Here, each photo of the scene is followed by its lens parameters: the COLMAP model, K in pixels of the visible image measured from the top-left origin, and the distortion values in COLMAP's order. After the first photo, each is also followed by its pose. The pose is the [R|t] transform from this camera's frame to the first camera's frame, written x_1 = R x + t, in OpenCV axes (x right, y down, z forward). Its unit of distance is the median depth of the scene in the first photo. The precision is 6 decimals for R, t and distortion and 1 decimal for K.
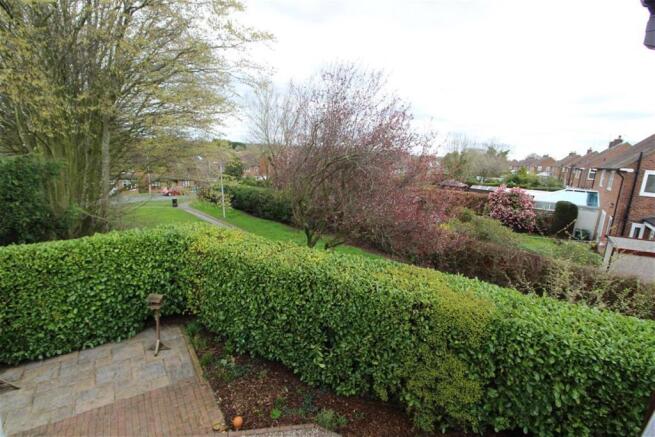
lens RADIAL K [[304.0, 0, 326.6], [0, 304.0, 213.6], [0, 0, 1]] dist [0.000056, -0.015008]
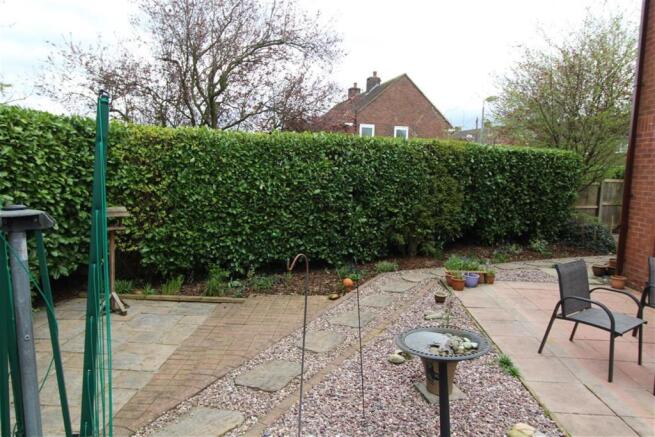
lens RADIAL K [[415.6, 0, 326.1], [0, 415.6, 212.6], [0, 0, 1]] dist [0.001955, -0.005132]
pose [[0.611217, -0.125473, 0.781454, -0.997503], [0.158265, 0.986788, 0.034654, 0.336528], [-0.775478, 0.102496, 0.623000, 0.203172]]
